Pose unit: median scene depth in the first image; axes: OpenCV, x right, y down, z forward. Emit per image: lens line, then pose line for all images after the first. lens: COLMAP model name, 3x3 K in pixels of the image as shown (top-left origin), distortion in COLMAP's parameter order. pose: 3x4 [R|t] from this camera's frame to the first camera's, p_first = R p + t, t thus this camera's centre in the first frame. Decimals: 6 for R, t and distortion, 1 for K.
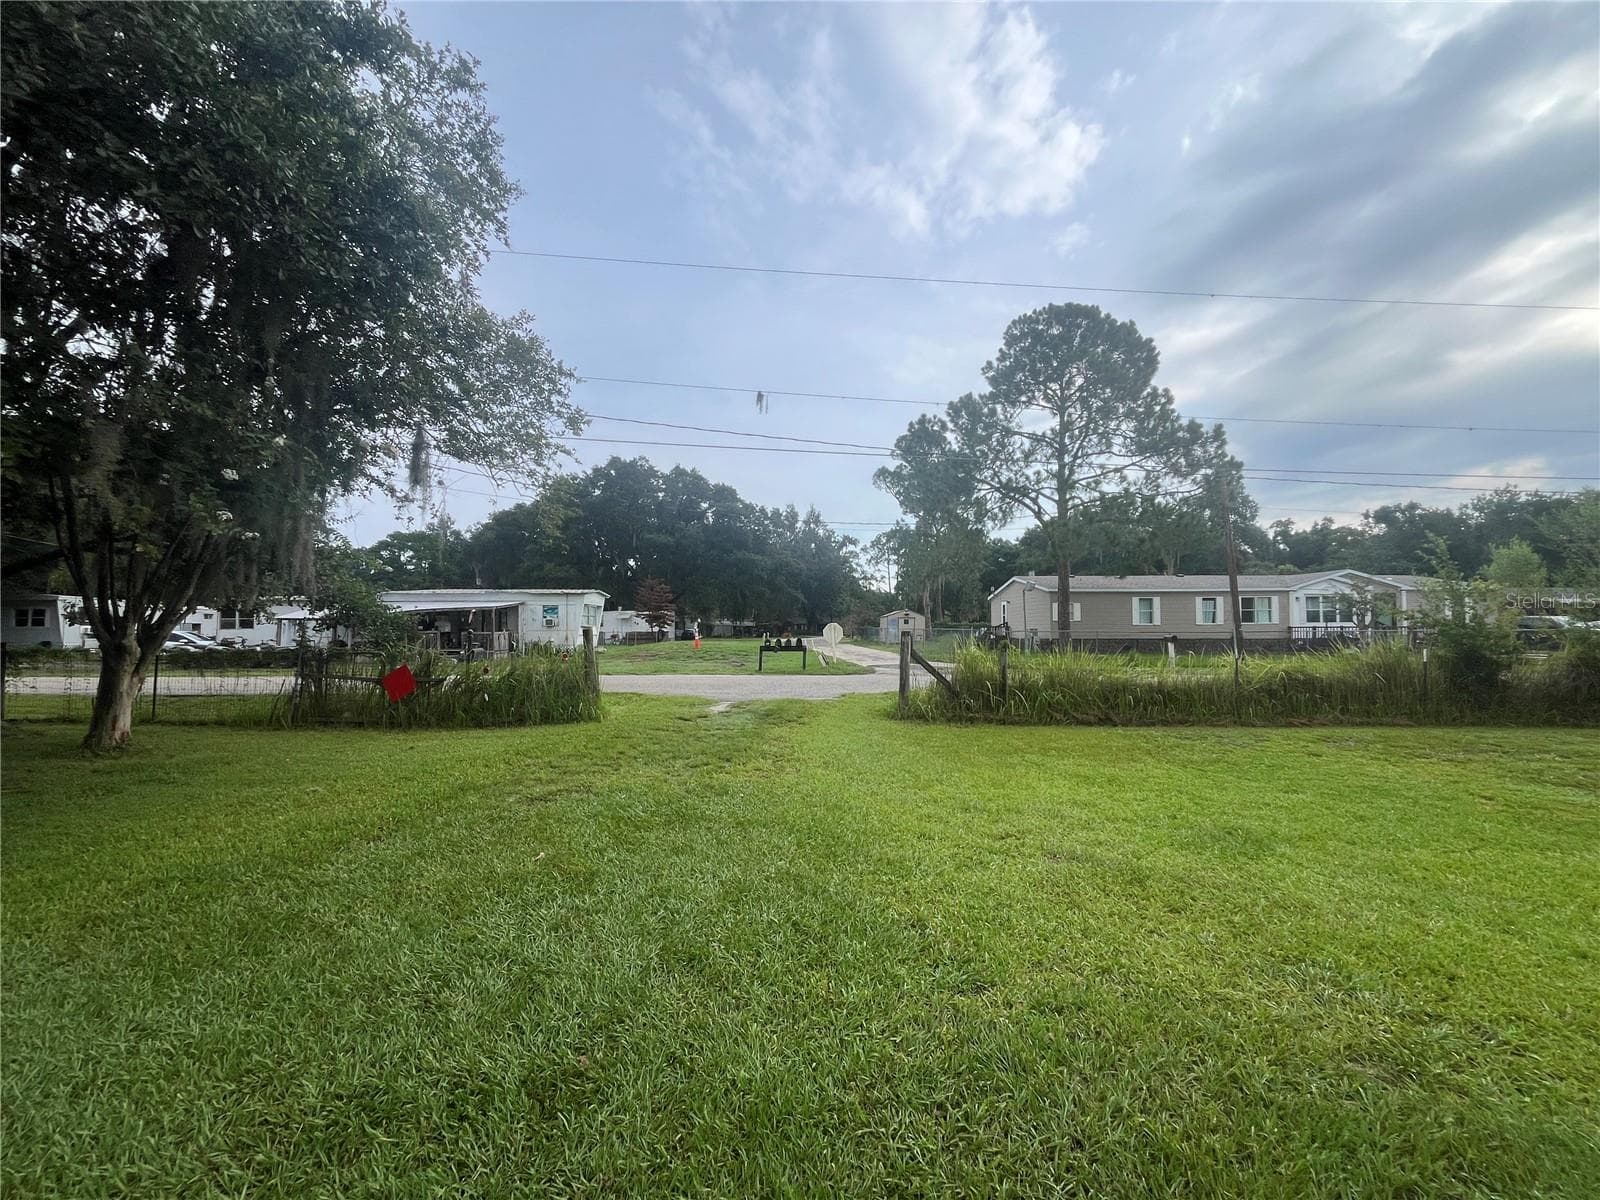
lens RADIAL K [[647.1, 0, 796.5], [0, 647.1, 610.4], [0, 0, 1]] dist [-0.002145, -0.000479]
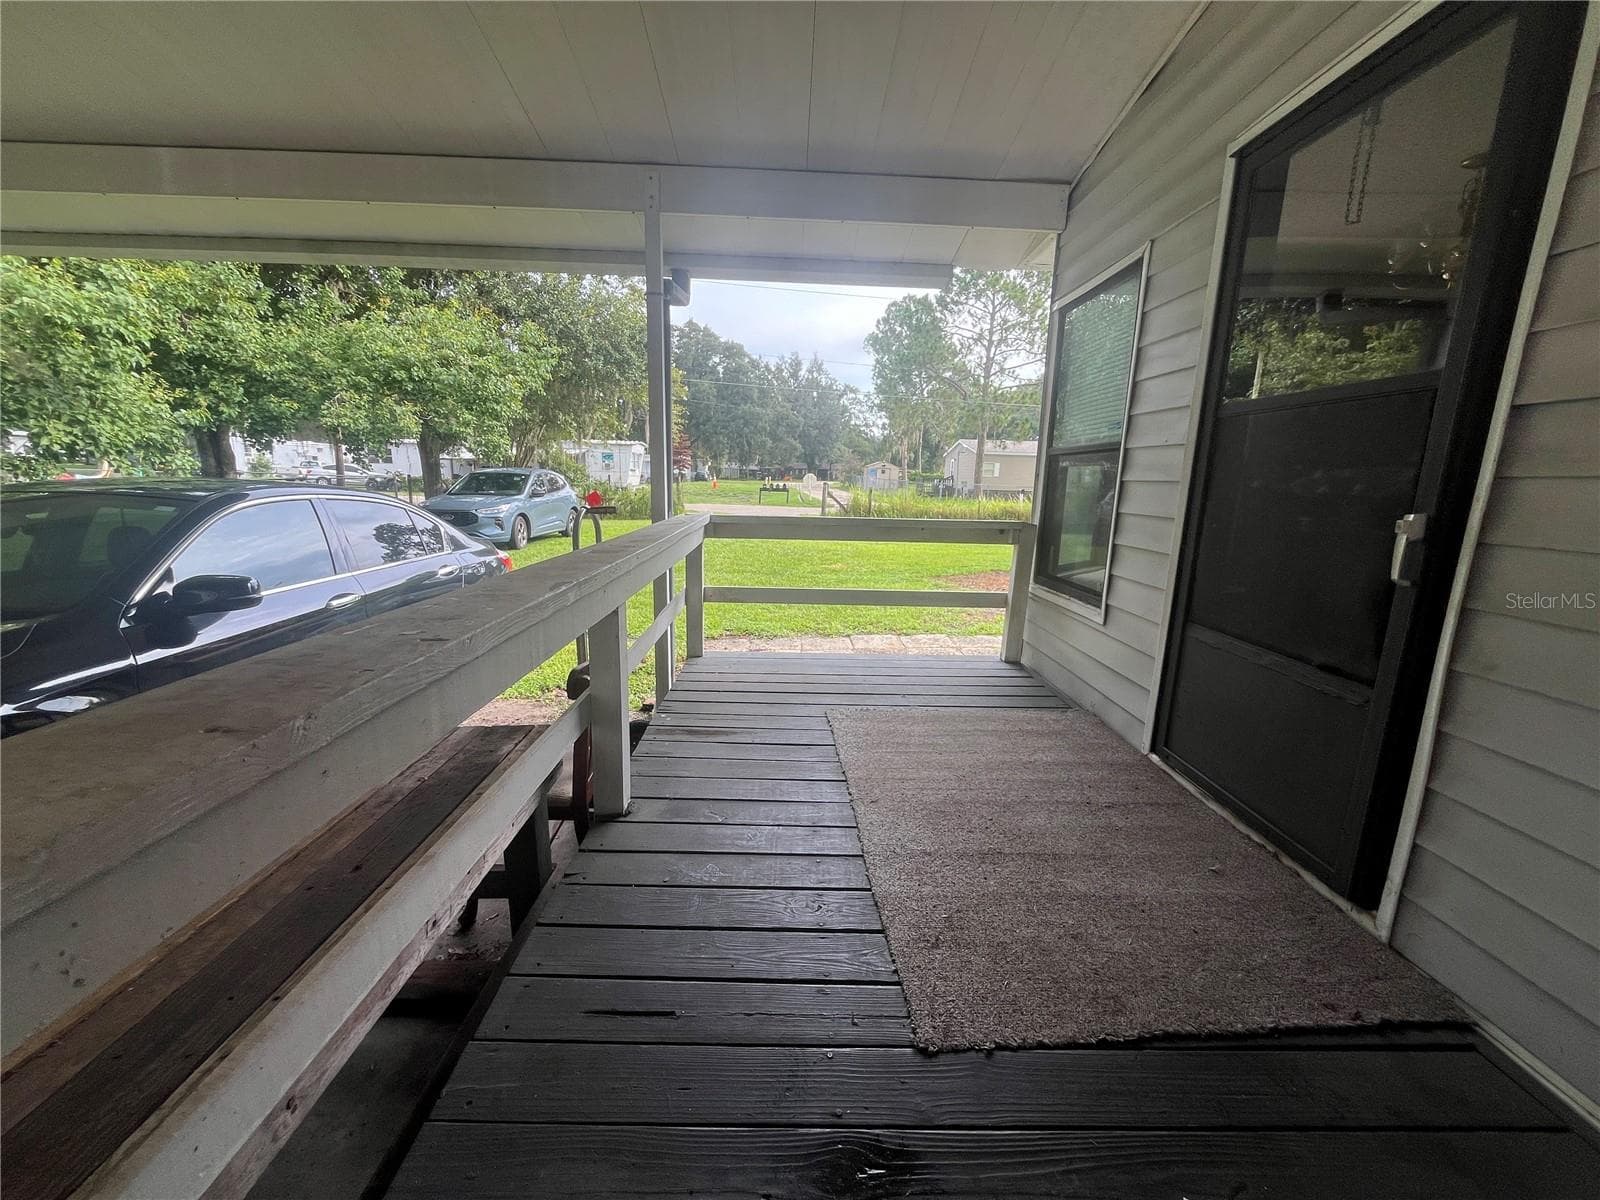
lens RADIAL K [[647.1, 0, 796.5], [0, 647.1, 610.4], [0, 0, 1]] dist [-0.002145, -0.000479]
pose [[0.999501, 0.031497, -0.002515, 0.031675], [-0.030005, 0.971075, 0.236881, -0.020812], [0.009903, -0.236687, 0.971536, -0.411960]]
